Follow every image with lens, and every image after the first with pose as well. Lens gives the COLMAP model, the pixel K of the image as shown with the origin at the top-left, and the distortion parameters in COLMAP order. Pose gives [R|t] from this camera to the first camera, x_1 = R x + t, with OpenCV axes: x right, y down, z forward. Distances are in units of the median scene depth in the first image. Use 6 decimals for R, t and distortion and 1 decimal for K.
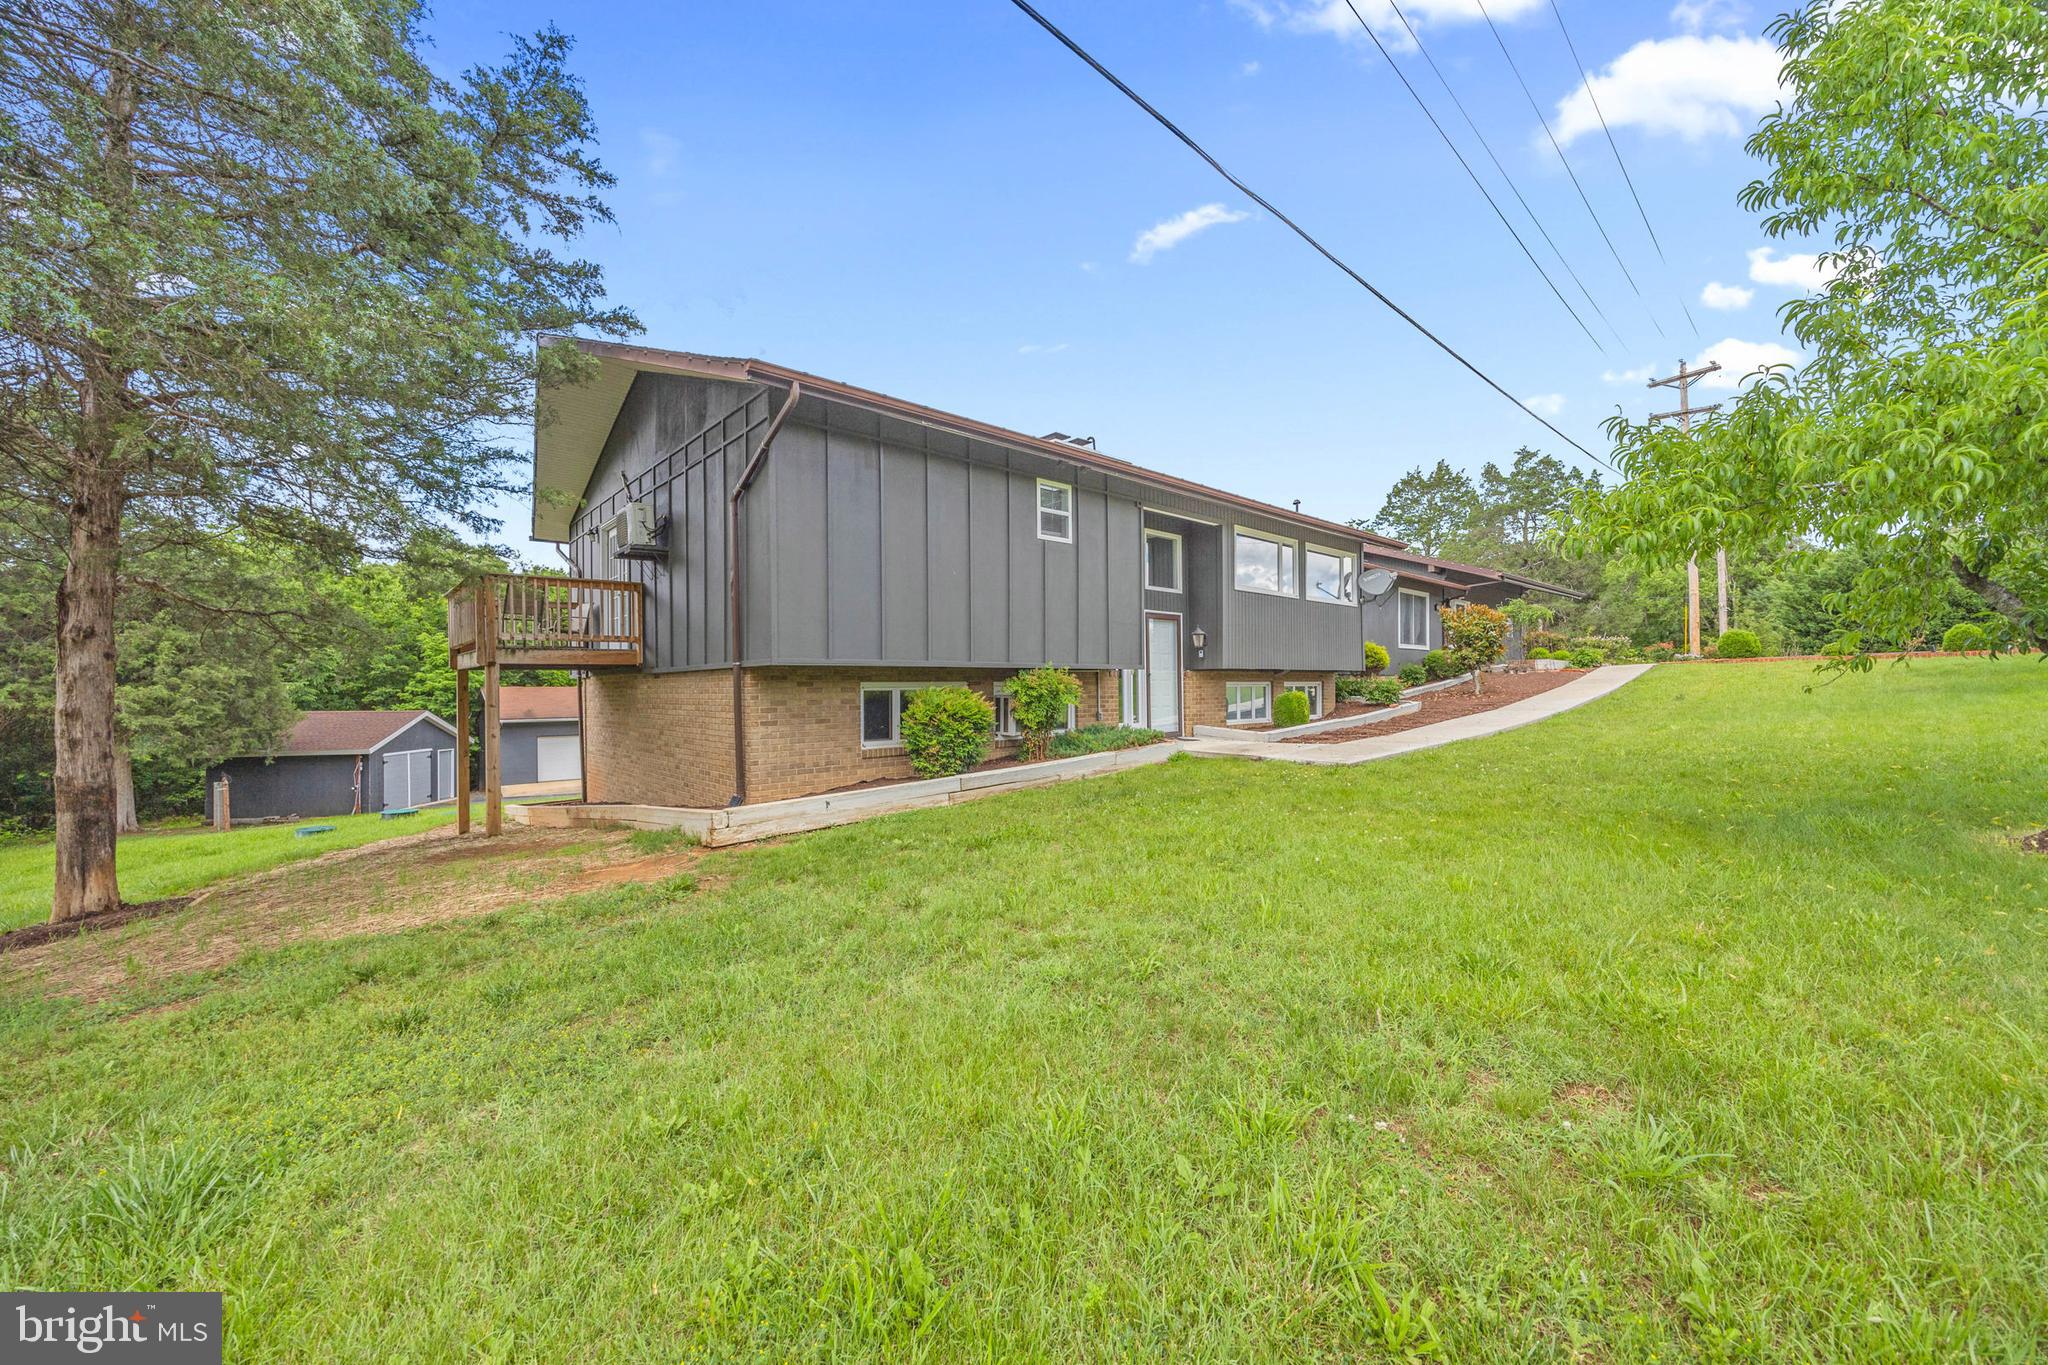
lens RADIAL K [[793.3, 0, 1008.3], [0, 793.3, 676.1], [0, 0, 1]] dist [-0.001450, -0.000290]
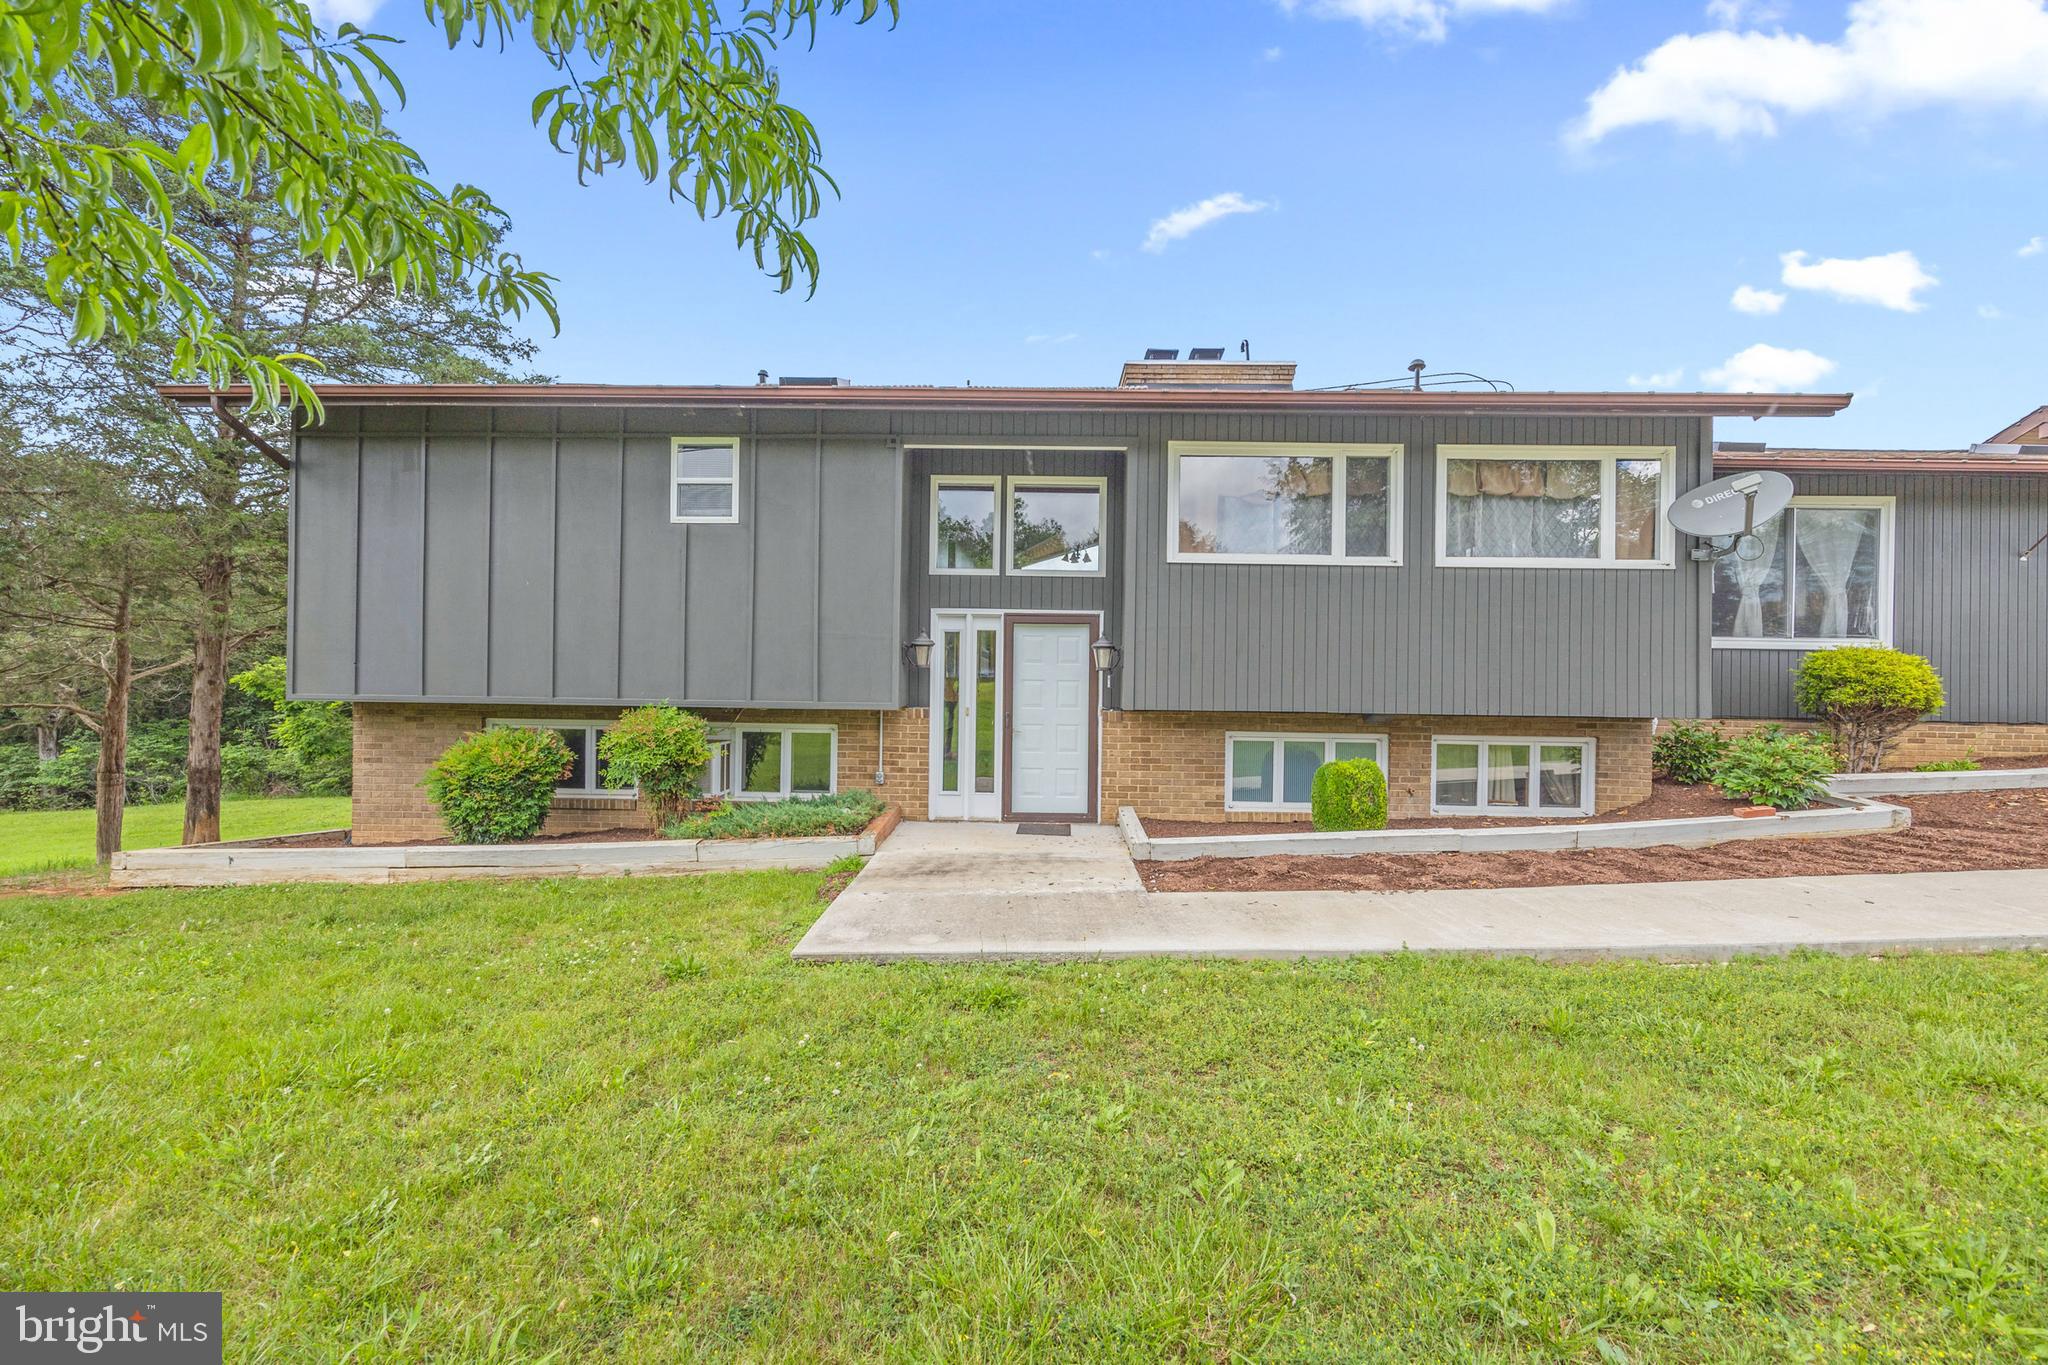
lens RADIAL K [[793.3, 0, 1027.6], [0, 793.3, 697.1], [0, 0, 1]] dist [-0.001450, -0.000290]
pose [[0.732061, 0.026191, -0.680735, 0.643929], [-0.011916, 0.999600, 0.025646, -0.034718], [0.681135, -0.010663, 0.732081, 0.599480]]
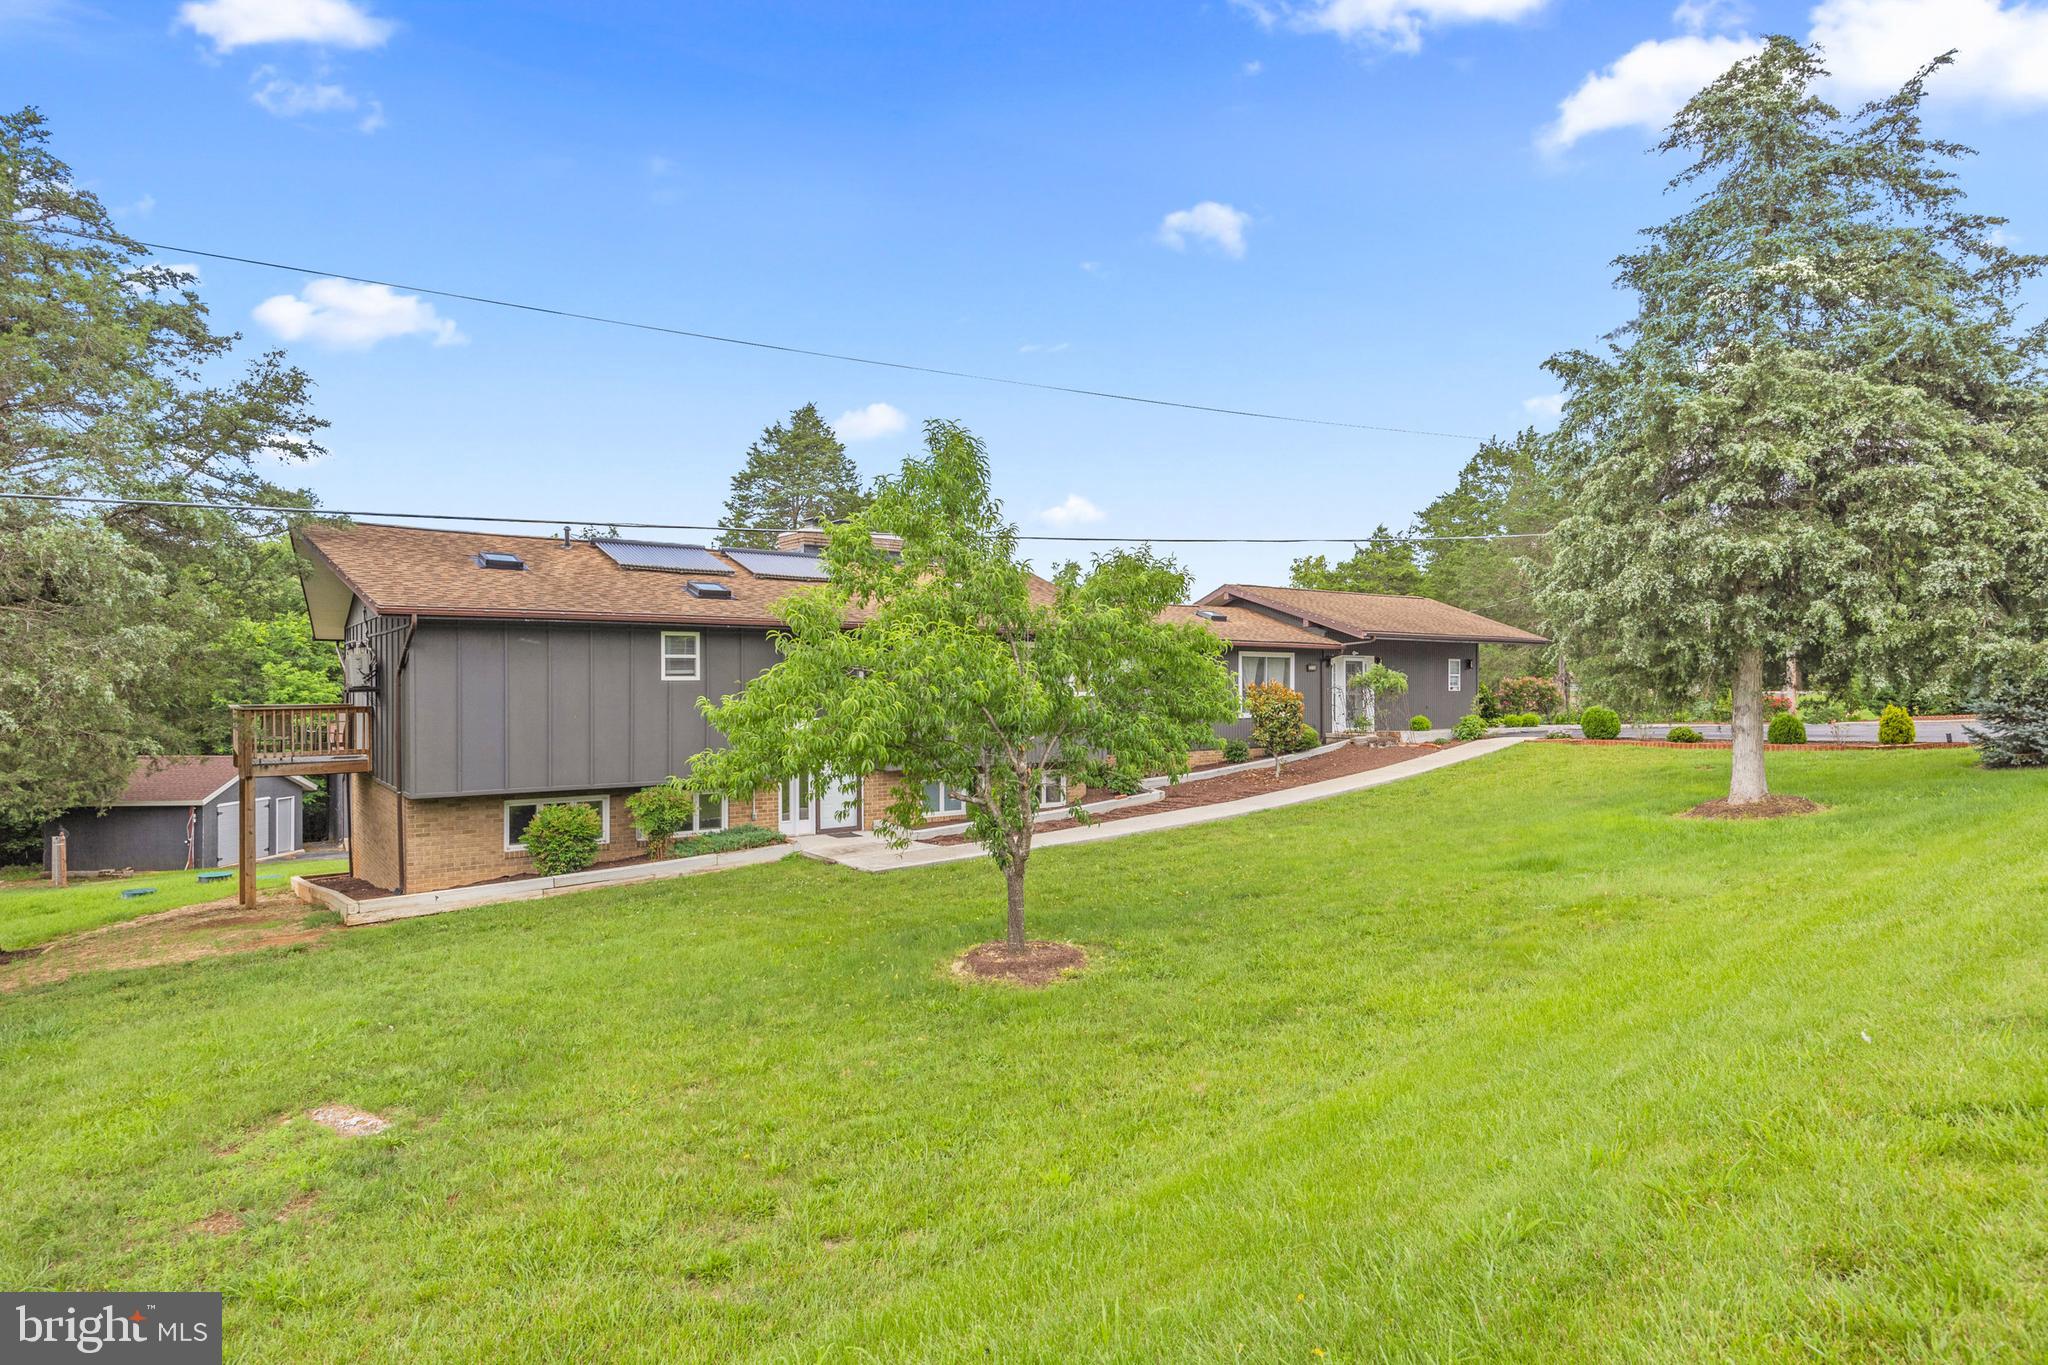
lens RADIAL K [[1178.3, 0, 1027.7], [0, 1178.3, 667.3], [0, 0, 1]] dist [-0.009584, -0.000397]
pose [[0.995964, 0.006043, -0.089547, 0.661482], [-0.005597, 0.999971, 0.005226, -0.177787], [0.089576, -0.004704, 0.995969, -0.671029]]
